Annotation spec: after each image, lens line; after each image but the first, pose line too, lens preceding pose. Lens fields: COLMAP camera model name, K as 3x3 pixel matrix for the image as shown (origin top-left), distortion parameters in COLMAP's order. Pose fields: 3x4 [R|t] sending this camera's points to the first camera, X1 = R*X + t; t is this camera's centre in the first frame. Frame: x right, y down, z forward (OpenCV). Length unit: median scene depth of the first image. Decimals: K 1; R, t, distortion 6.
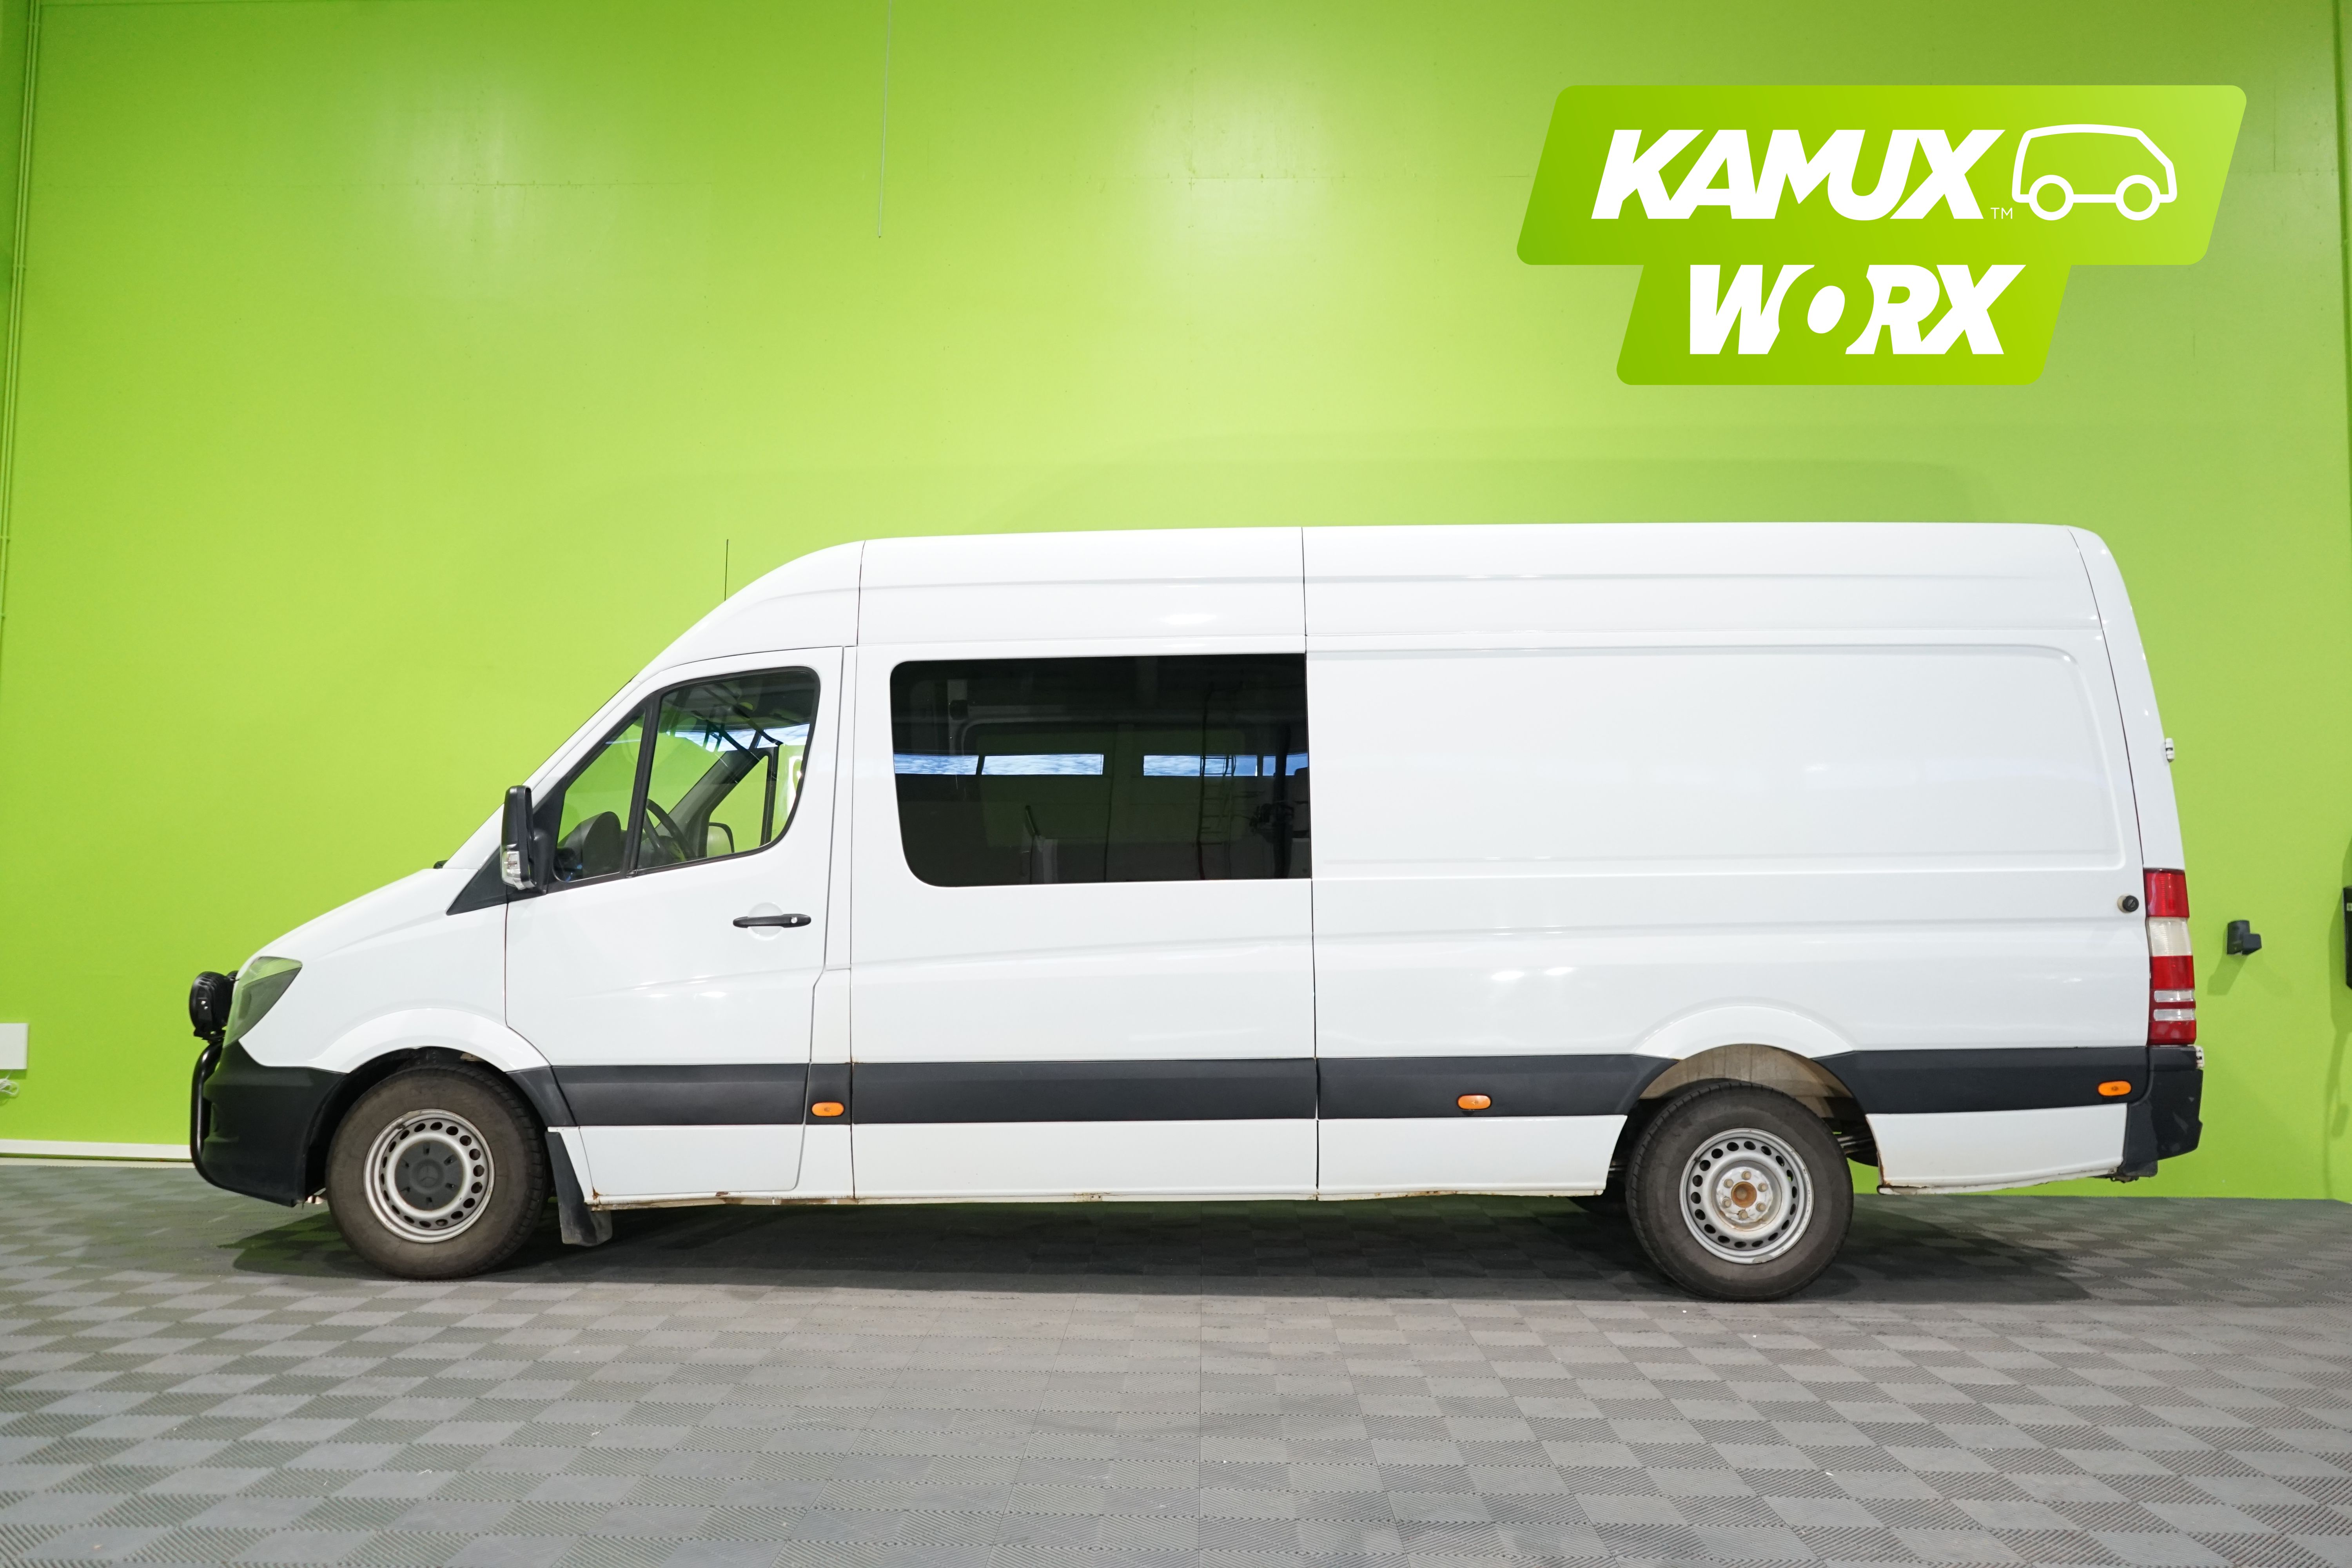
lens RADIAL K [[1877.5, 0, 1176.0], [0, 1877.5, 784.0], [0, 0, 1]] dist [-0.015473, 0.006460]
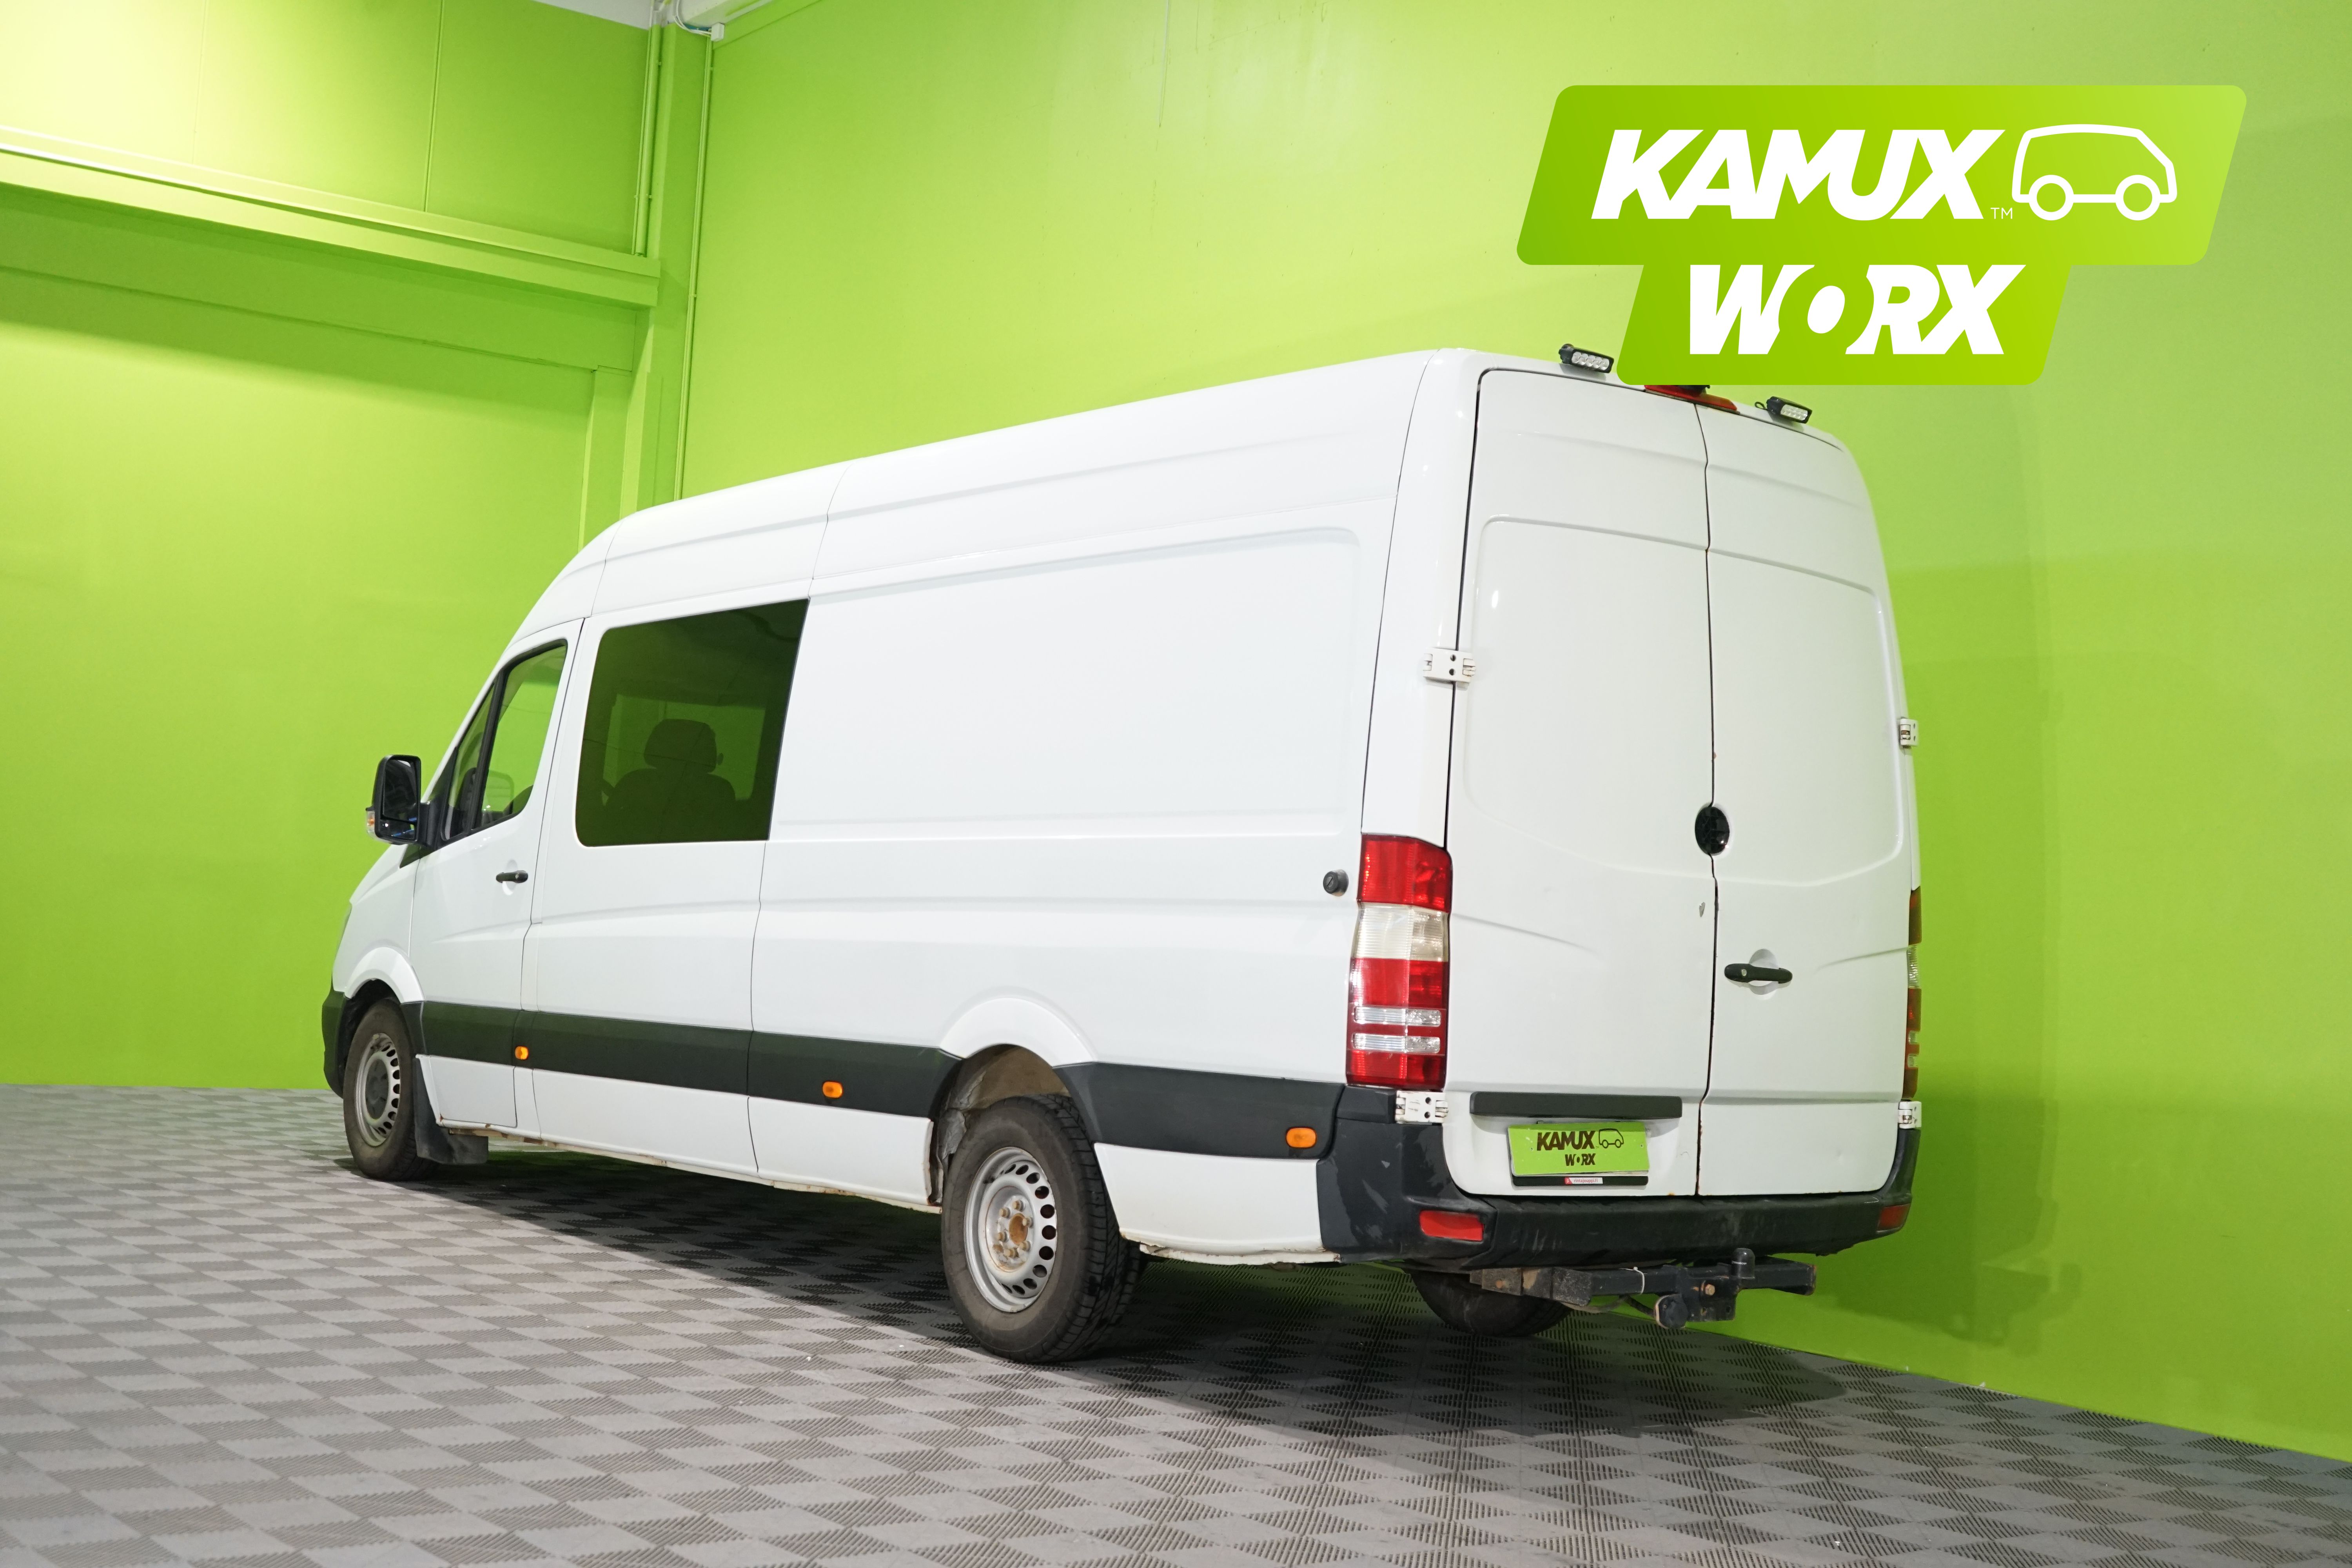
lens RADIAL K [[2835.2, 0, 1176.0], [0, 2835.2, 784.0], [0, 0, 1]] dist [0.035564, 0.014988]
pose [[0.630680, -0.008852, -0.775993, 1.306403], [0.012952, 0.999916, -0.000880, 0.025987], [0.775935, -0.009495, 0.630741, 0.267876]]
